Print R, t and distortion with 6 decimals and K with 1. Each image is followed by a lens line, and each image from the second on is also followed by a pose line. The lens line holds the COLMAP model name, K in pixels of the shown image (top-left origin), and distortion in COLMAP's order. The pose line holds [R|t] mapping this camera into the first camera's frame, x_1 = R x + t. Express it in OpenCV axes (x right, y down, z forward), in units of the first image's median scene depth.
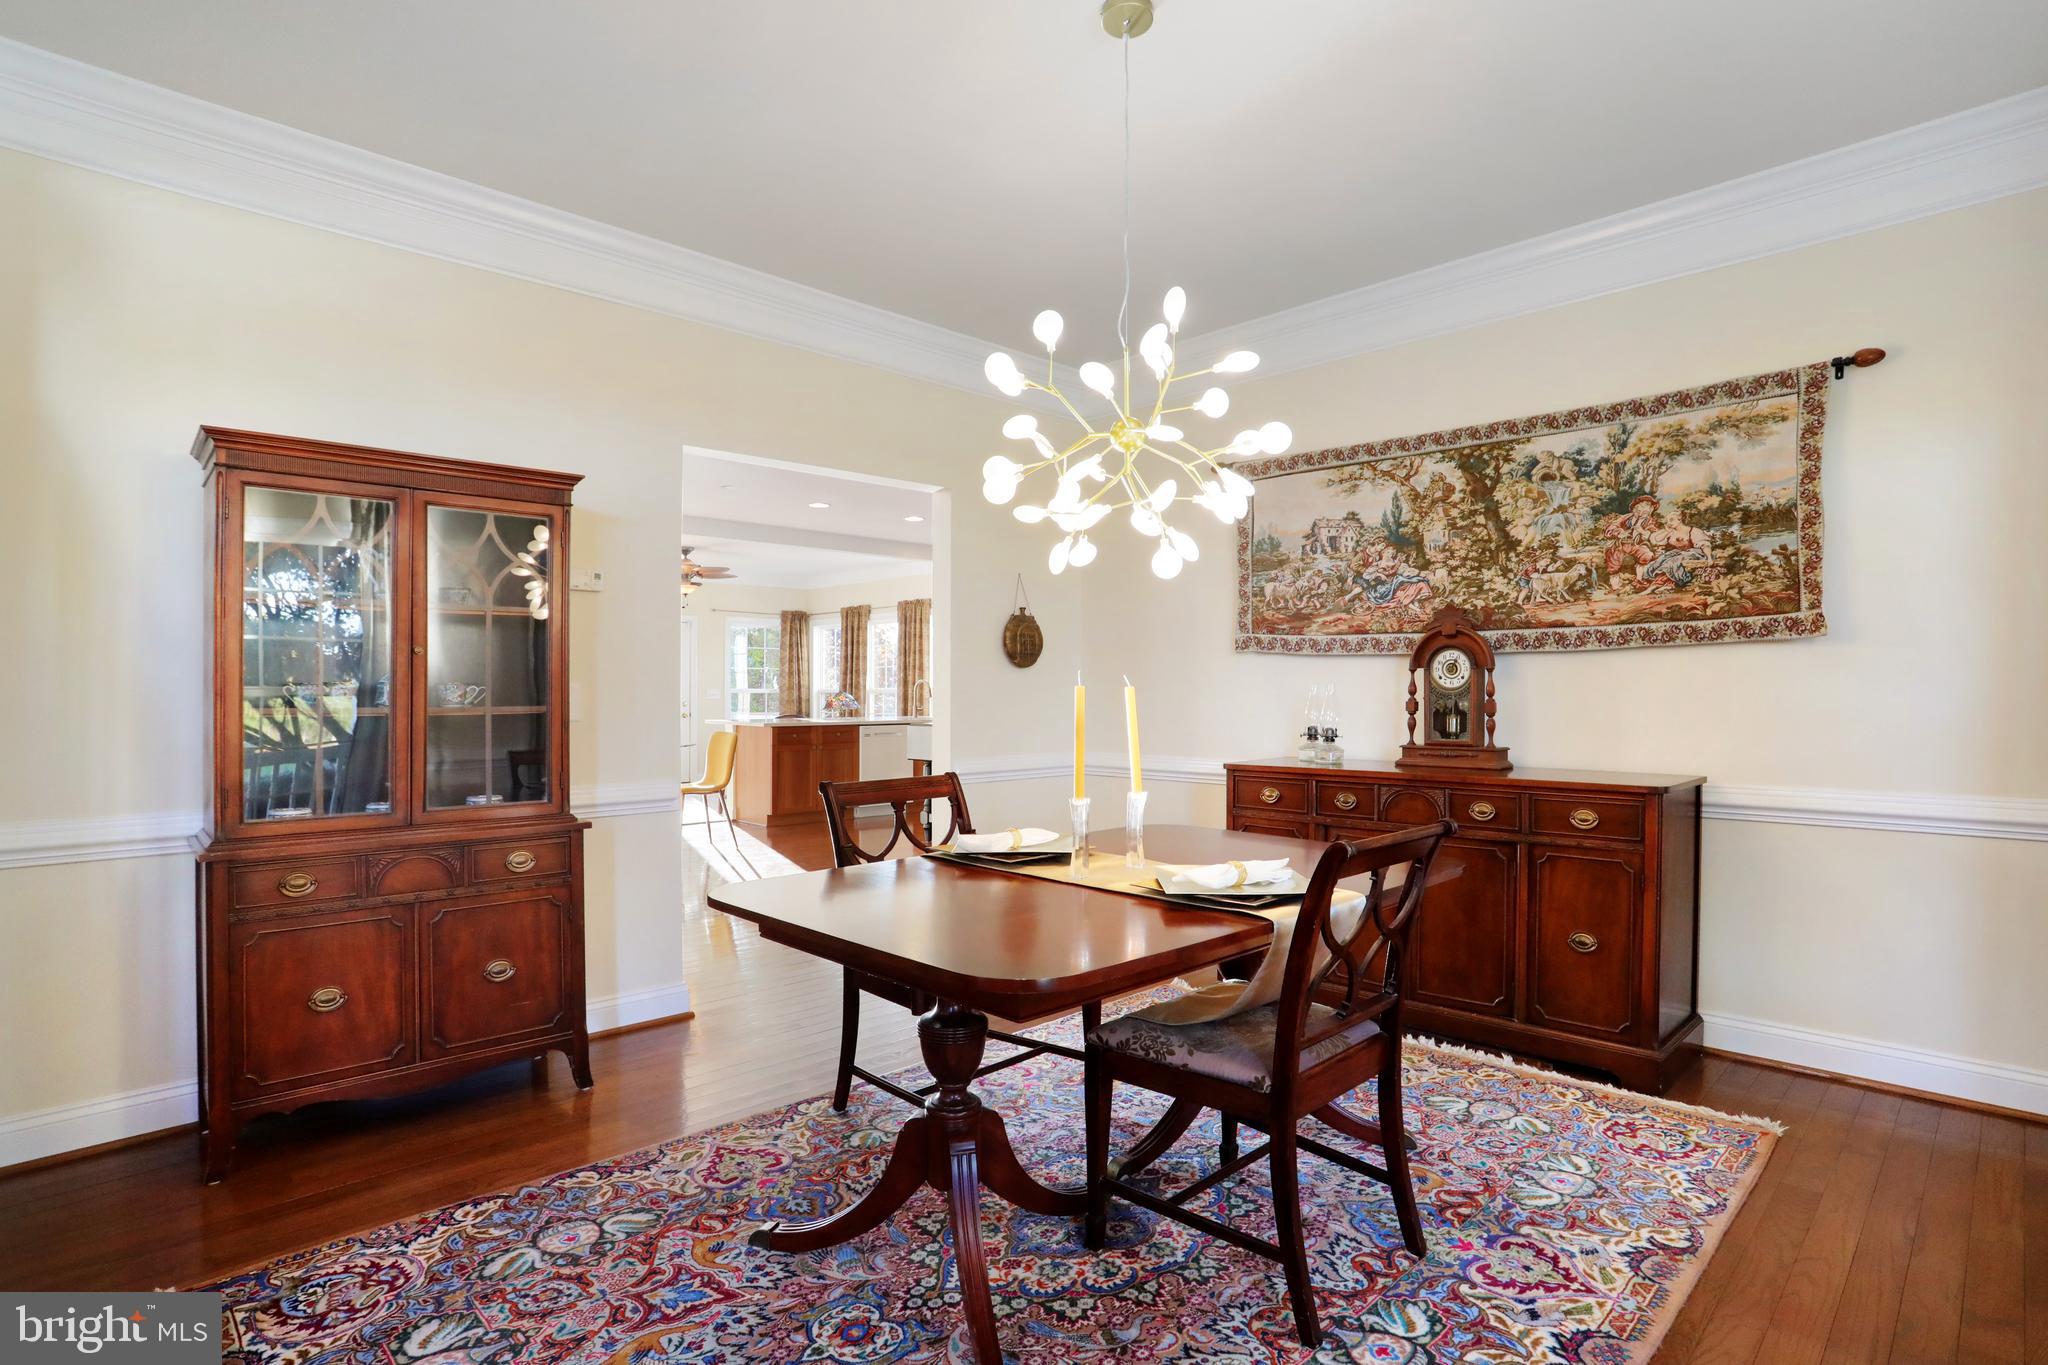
lens RADIAL K [[1039.6, 0, 1029.3], [0, 1039.6, 681.2], [0, 0, 1]] dist [-0.023573, 0.007661]
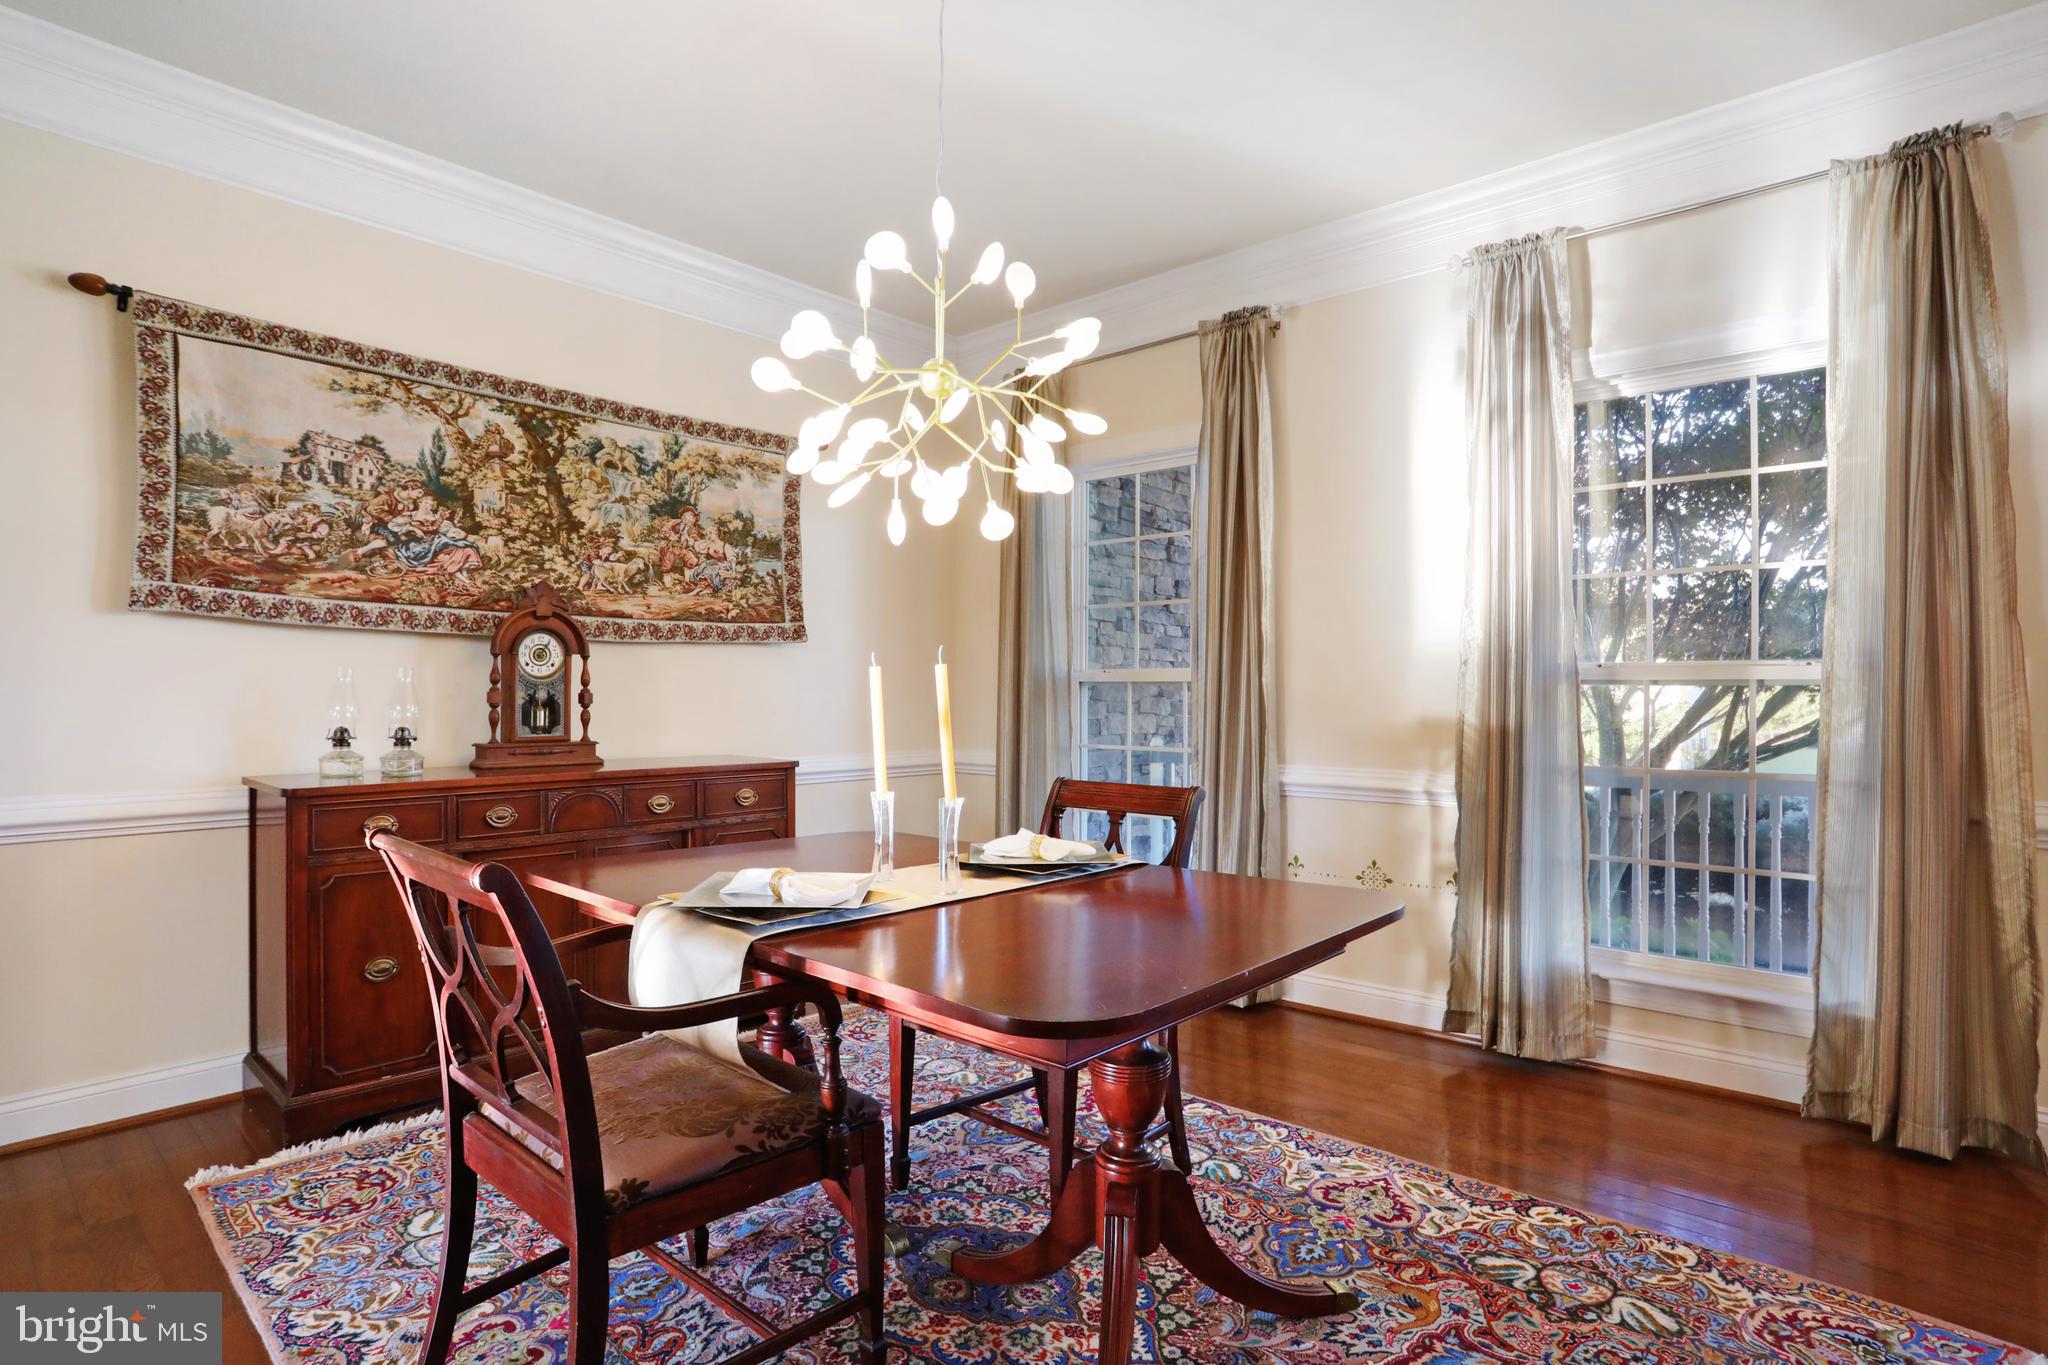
lens RADIAL K [[1039.6, 0, 1024.5], [0, 1039.6, 694.8], [0, 0, 1]] dist [-0.023573, 0.007661]
pose [[-0.027319, -0.004809, 0.999615, -0.493016], [-0.017337, 0.999840, 0.004336, 0.011391], [-0.999476, -0.017212, -0.027398, 0.617921]]
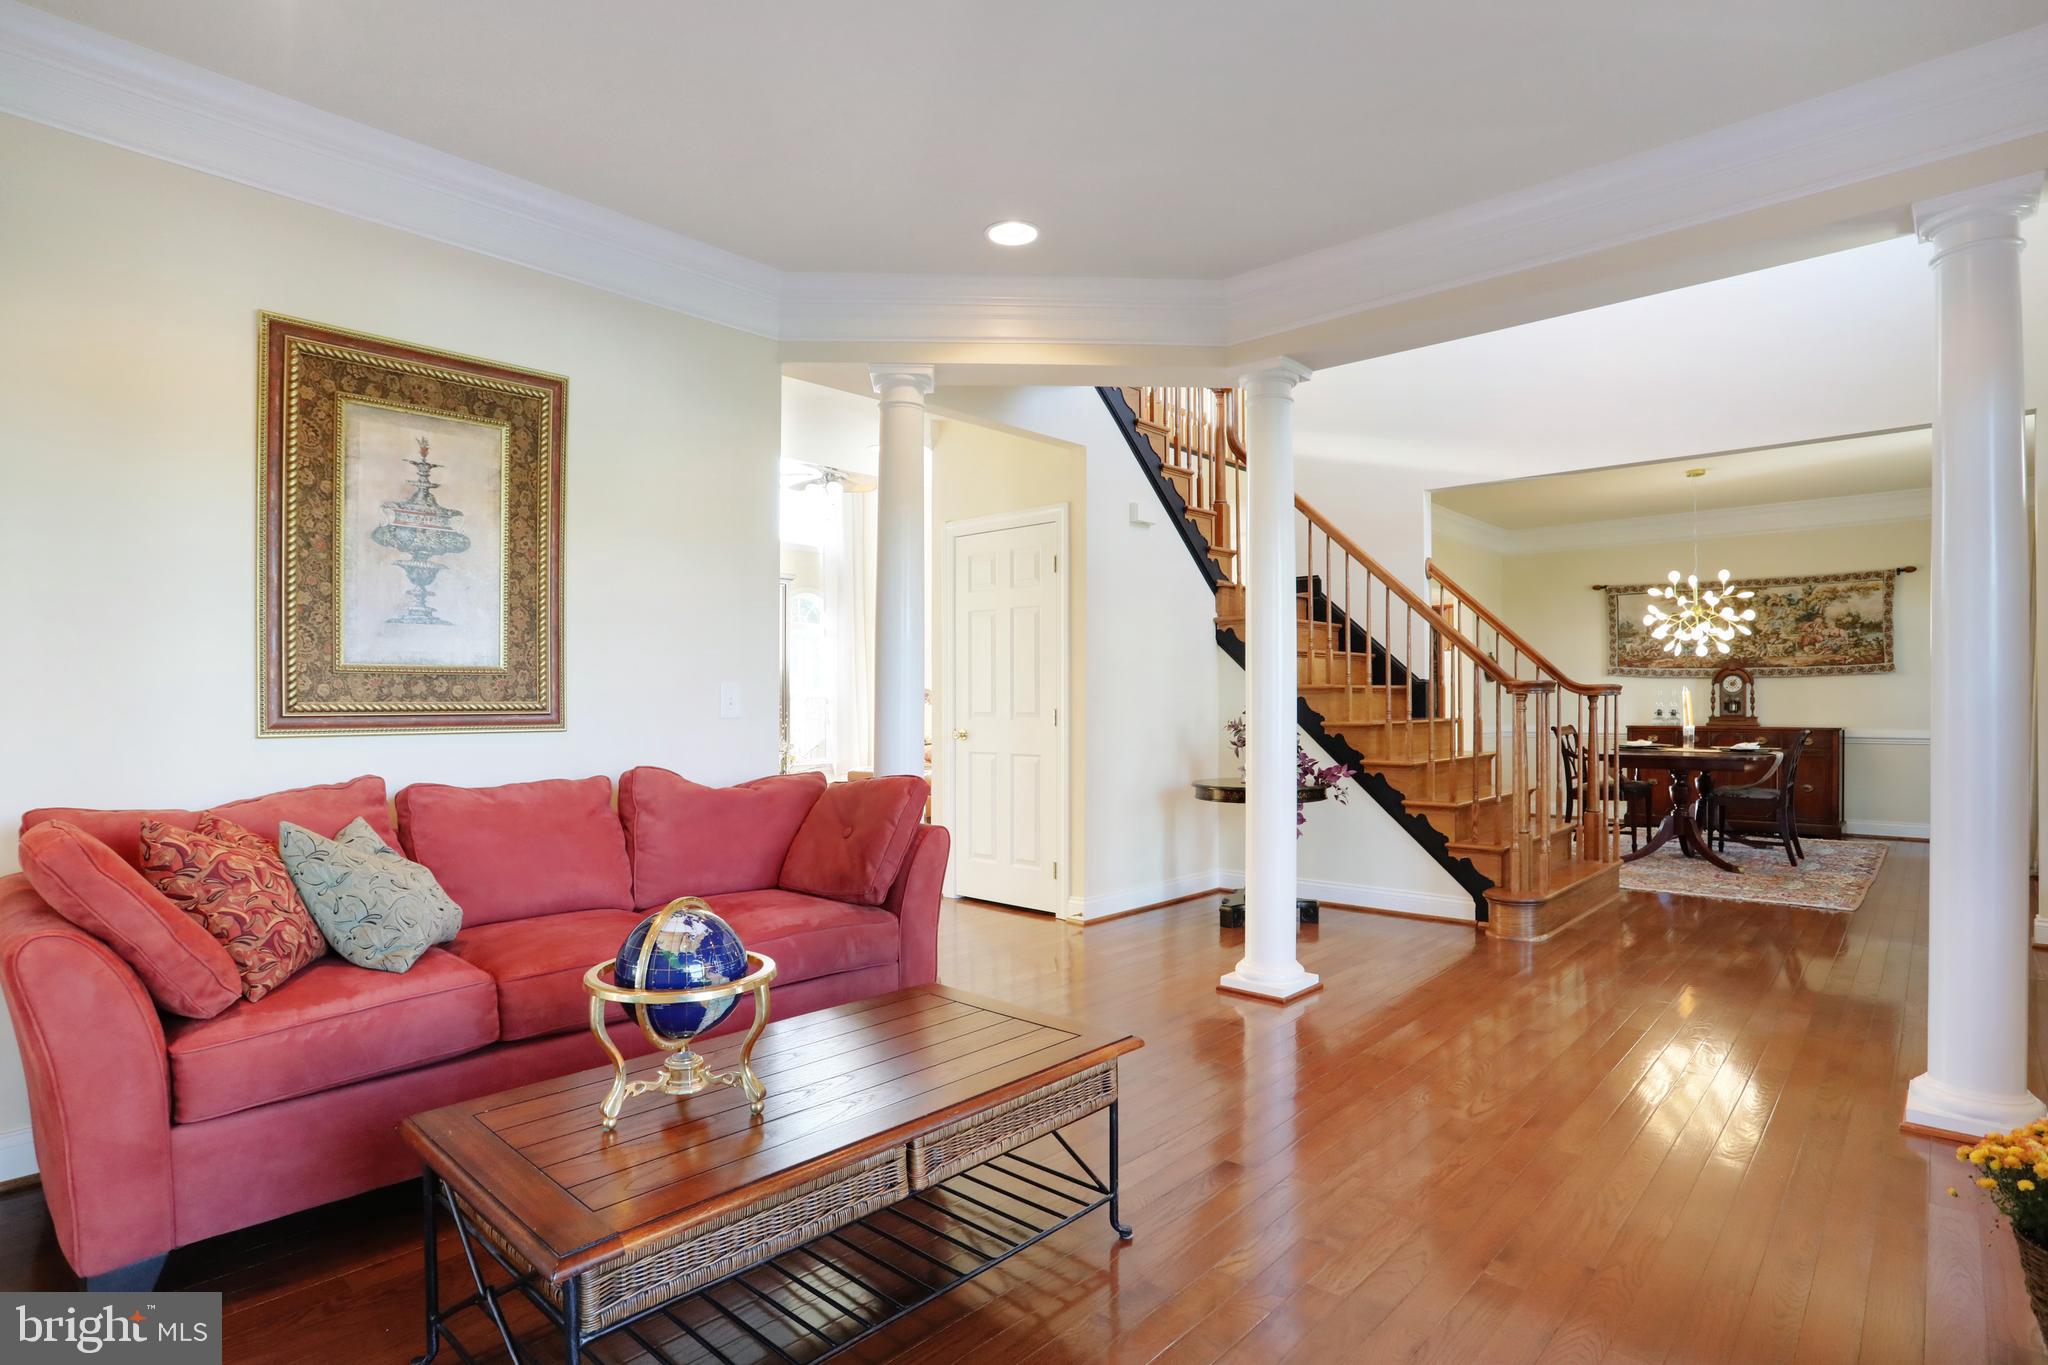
lens RADIAL K [[1039.6, 0, 1030.2], [0, 1039.6, 684.0], [0, 0, 1]] dist [-0.023573, 0.007661]
pose [[0.998800, -0.004508, 0.048765, -1.332318], [0.004421, 0.999988, 0.001904, -0.023830], [-0.048773, -0.001686, 0.998808, -1.295443]]
